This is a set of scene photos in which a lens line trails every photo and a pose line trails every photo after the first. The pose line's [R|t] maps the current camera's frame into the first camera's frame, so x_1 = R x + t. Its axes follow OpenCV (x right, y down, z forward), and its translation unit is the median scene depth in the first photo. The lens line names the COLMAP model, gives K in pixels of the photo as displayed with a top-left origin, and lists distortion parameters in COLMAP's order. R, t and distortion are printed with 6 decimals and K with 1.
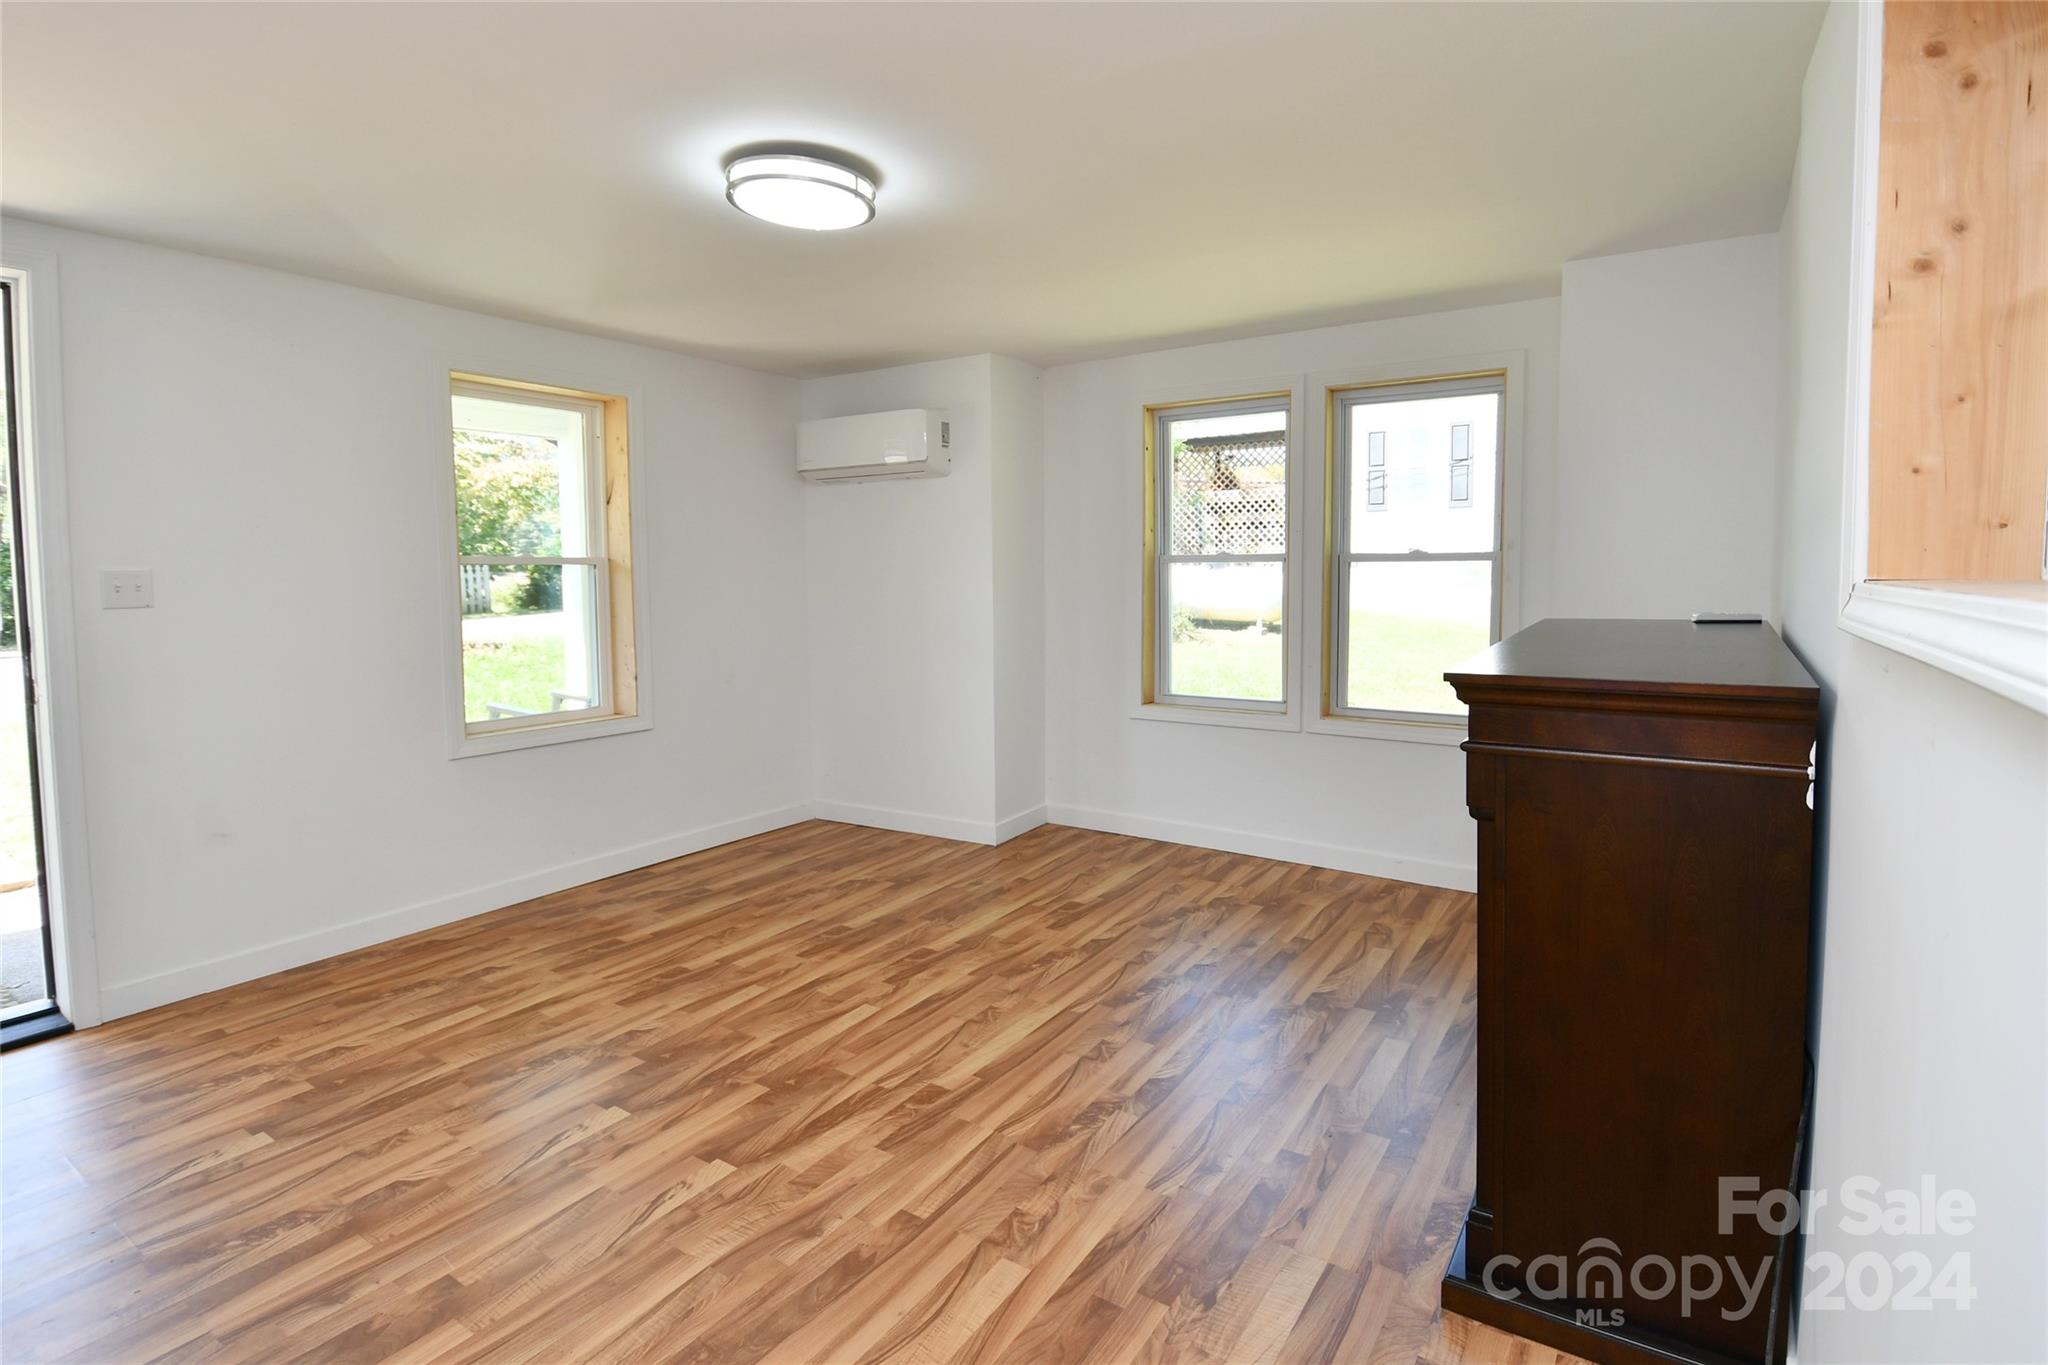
lens RADIAL K [[982.5, 0, 1065.2], [0, 982.5, 636.7], [0, 0, 1]] dist [0.026399, -0.032958]
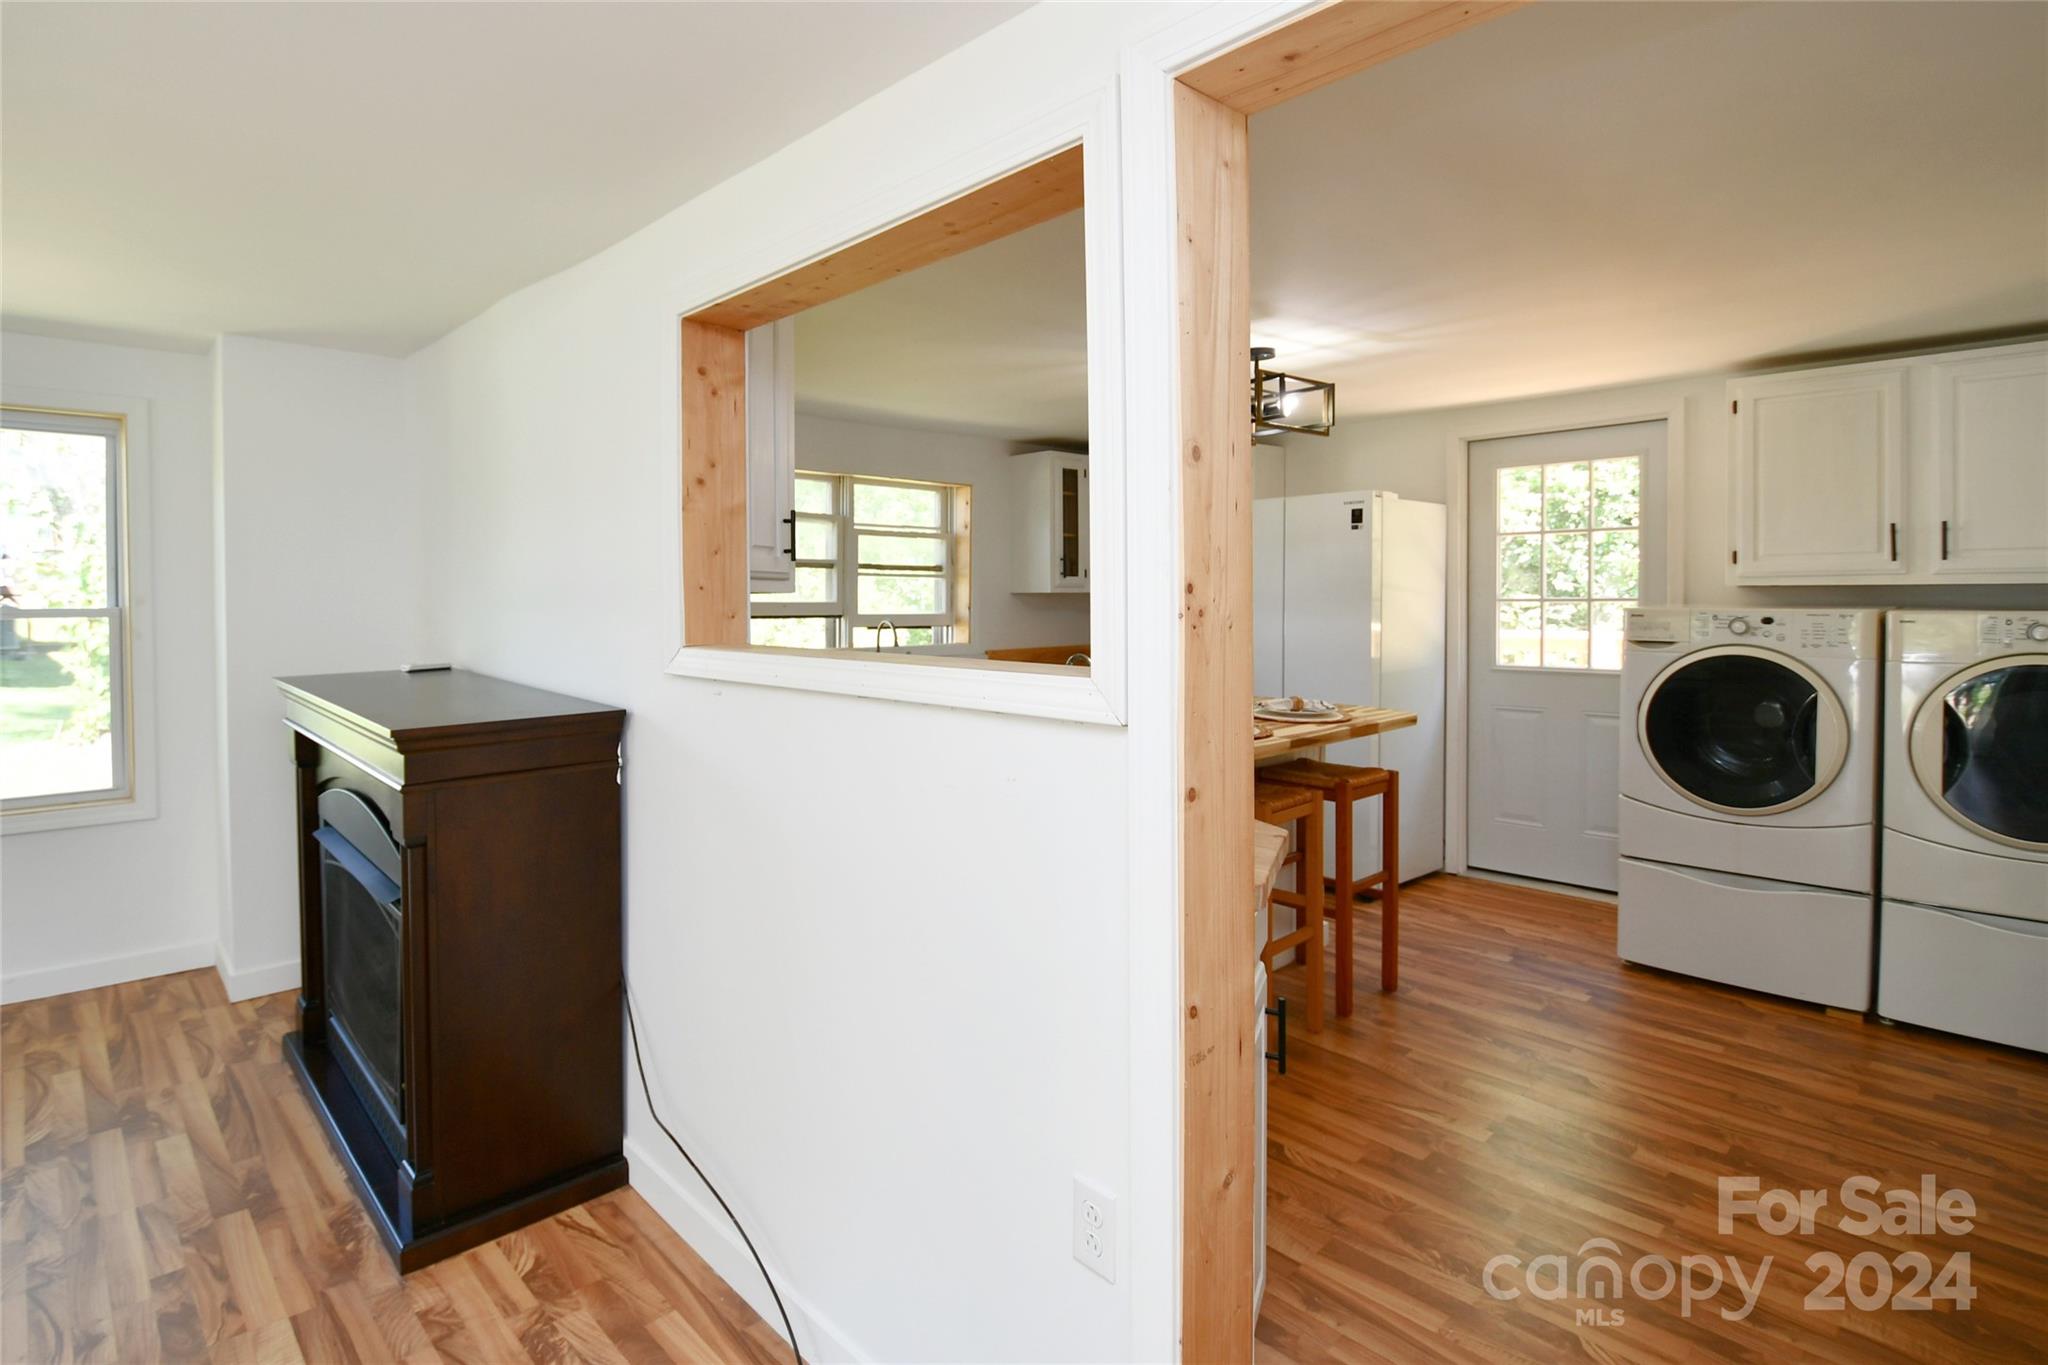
lens RADIAL K [[1011.5, 0, 915.6], [0, 1011.5, 620.3], [0, 0, 1]] dist [0.000026, -0.013332]
pose [[0.287451, -0.014848, 0.957680, -0.396211], [0.067337, 0.997719, -0.004742, -0.030879], [-0.955425, 0.065850, 0.287795, 0.020961]]
